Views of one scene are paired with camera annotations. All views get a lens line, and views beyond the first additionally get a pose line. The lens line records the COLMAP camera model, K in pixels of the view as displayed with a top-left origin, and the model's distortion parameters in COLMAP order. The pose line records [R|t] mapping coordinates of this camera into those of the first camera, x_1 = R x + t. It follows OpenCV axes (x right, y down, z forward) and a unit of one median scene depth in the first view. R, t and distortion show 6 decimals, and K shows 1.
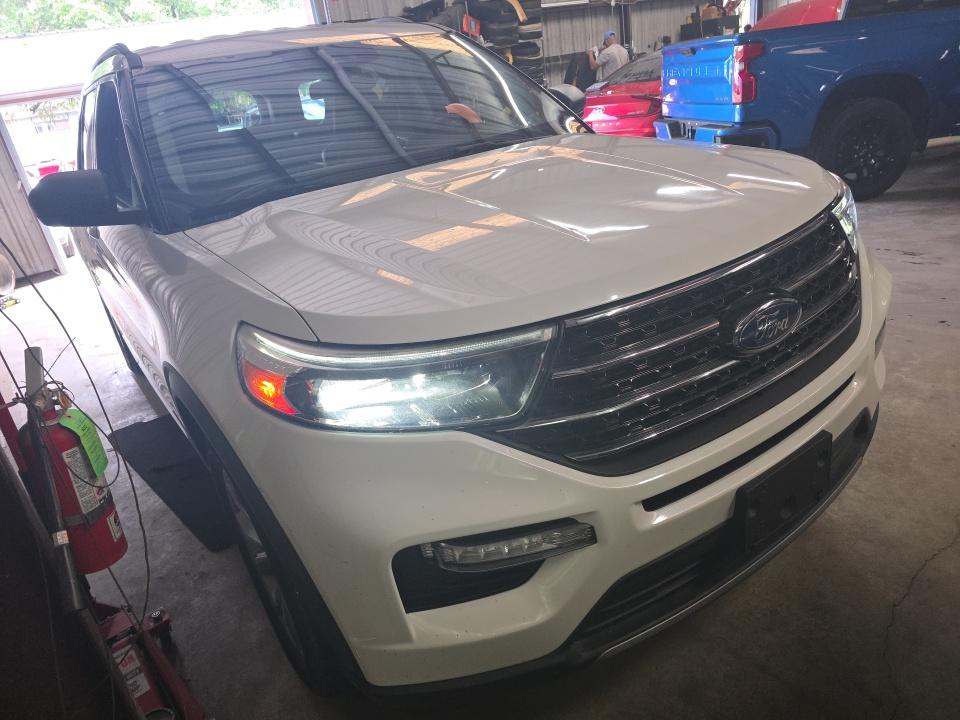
lens RADIAL K [[644.4, 0, 480.0], [0, 644.4, 360.0], [0, 0, 1]] dist [0.036312, -0.001569]
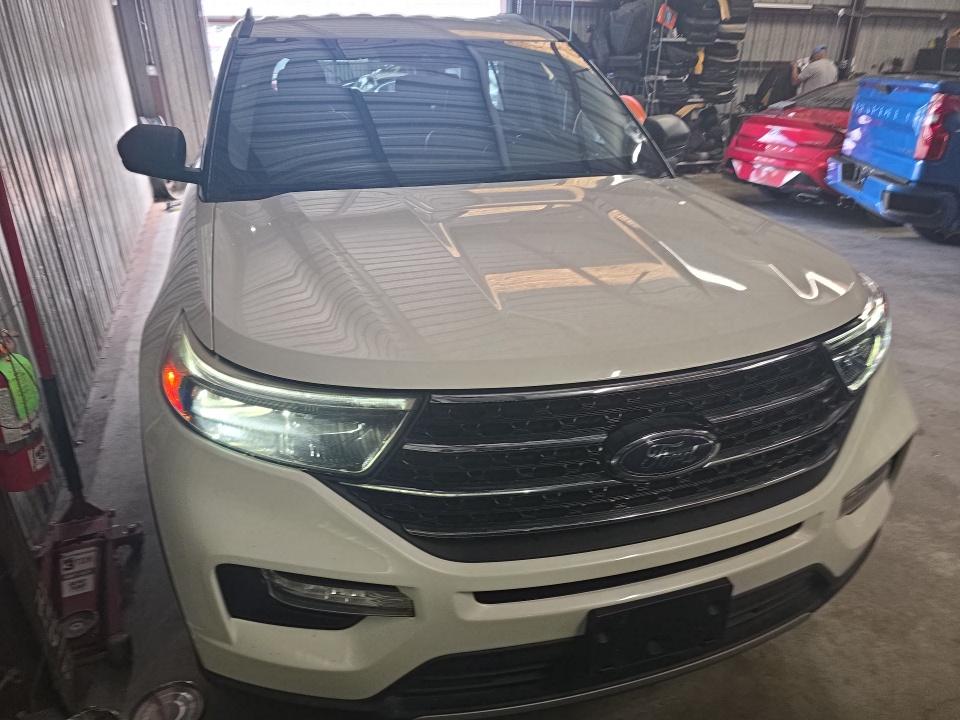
lens RADIAL K [[656.0, 0, 480.0], [0, 656.0, 360.0], [0, 0, 1]] dist [0.000395, -0.002870]
pose [[0.939660, 0.257996, -0.224673, 0.094154], [-0.247927, 0.966067, 0.072433, -0.046428], [0.235736, -0.012360, 0.971738, 0.011222]]
